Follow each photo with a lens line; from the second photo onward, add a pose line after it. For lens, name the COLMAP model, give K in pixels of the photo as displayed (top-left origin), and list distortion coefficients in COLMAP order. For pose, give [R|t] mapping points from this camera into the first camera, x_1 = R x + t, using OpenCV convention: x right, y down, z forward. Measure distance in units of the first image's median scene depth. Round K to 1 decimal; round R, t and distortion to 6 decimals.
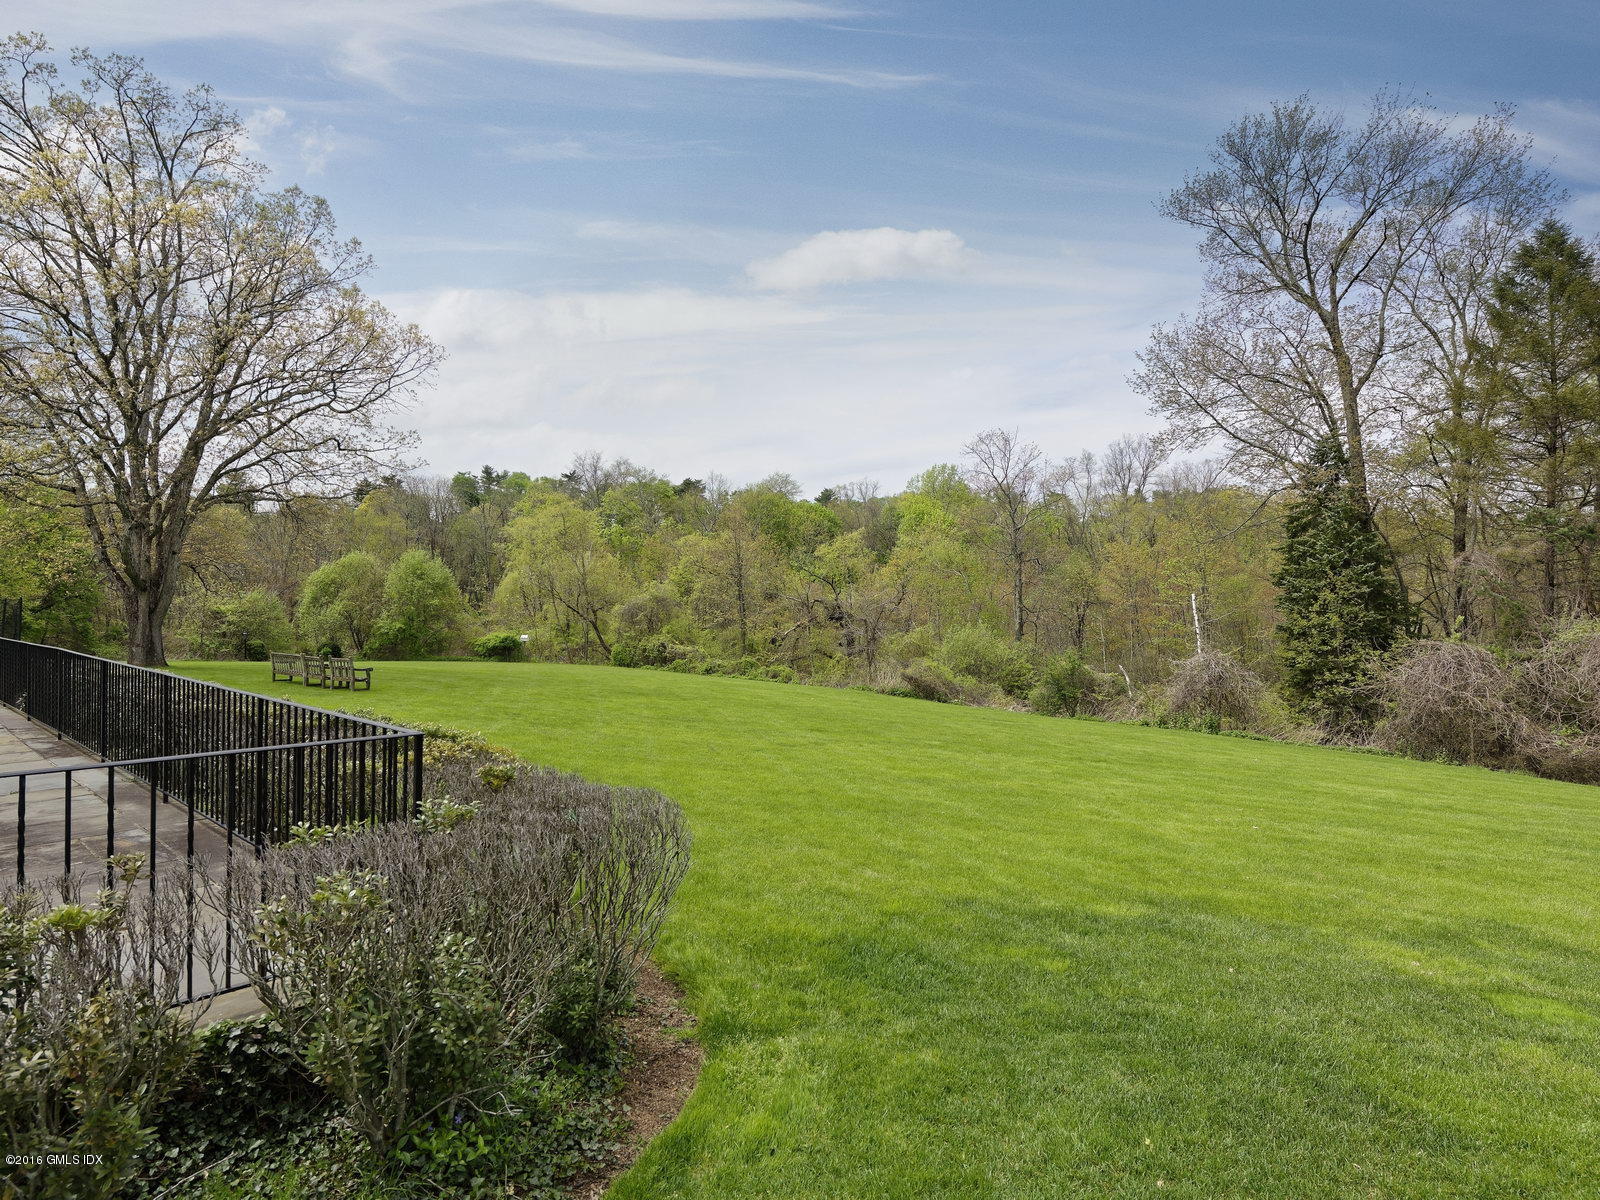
lens RADIAL K [[842.0, 0, 800.5], [0, 842.0, 600.2], [0, 0, 1]] dist [0.000417, 0.000095]
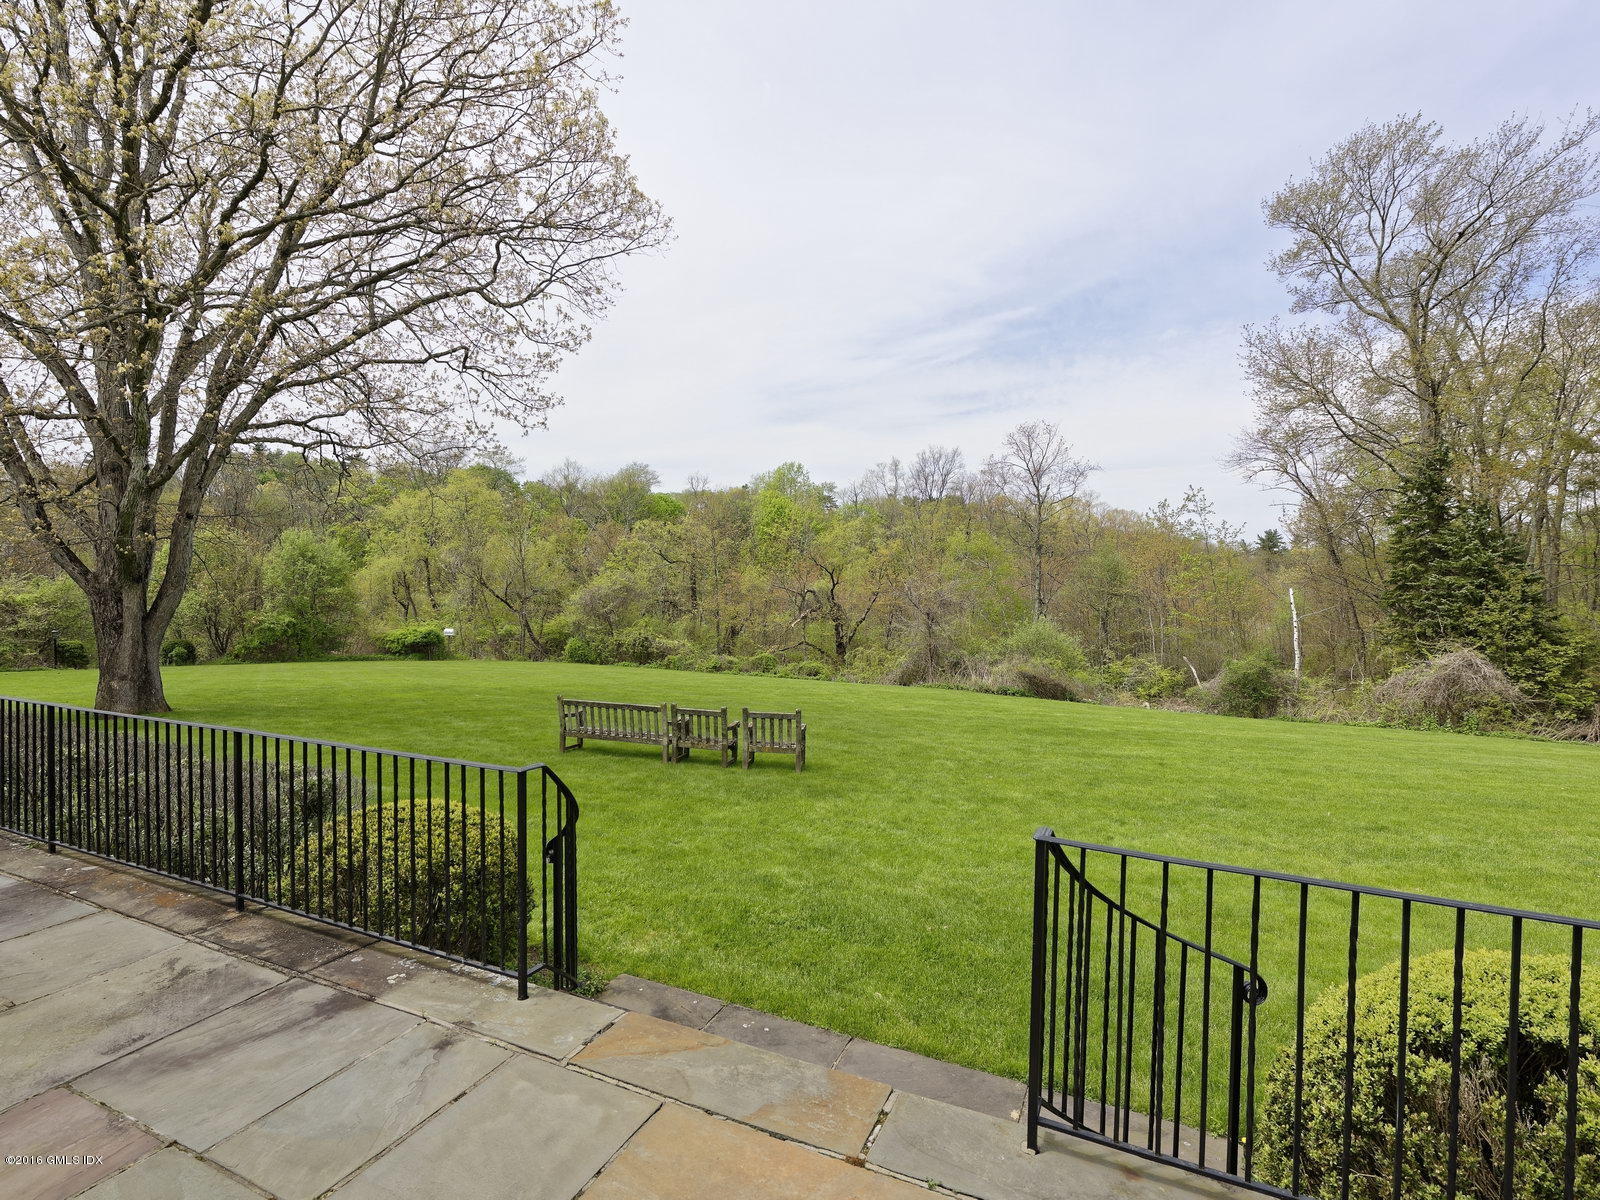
lens RADIAL K [[744.6, 0, 799.4], [0, 744.6, 598.2], [0, 0, 1]] dist [-0.003879, -0.000244]
pose [[0.958092, -0.000876, 0.286460, -0.207343], [-0.003893, 0.999863, 0.016077, -0.004021], [-0.286435, -0.016518, 0.957957, 0.164969]]
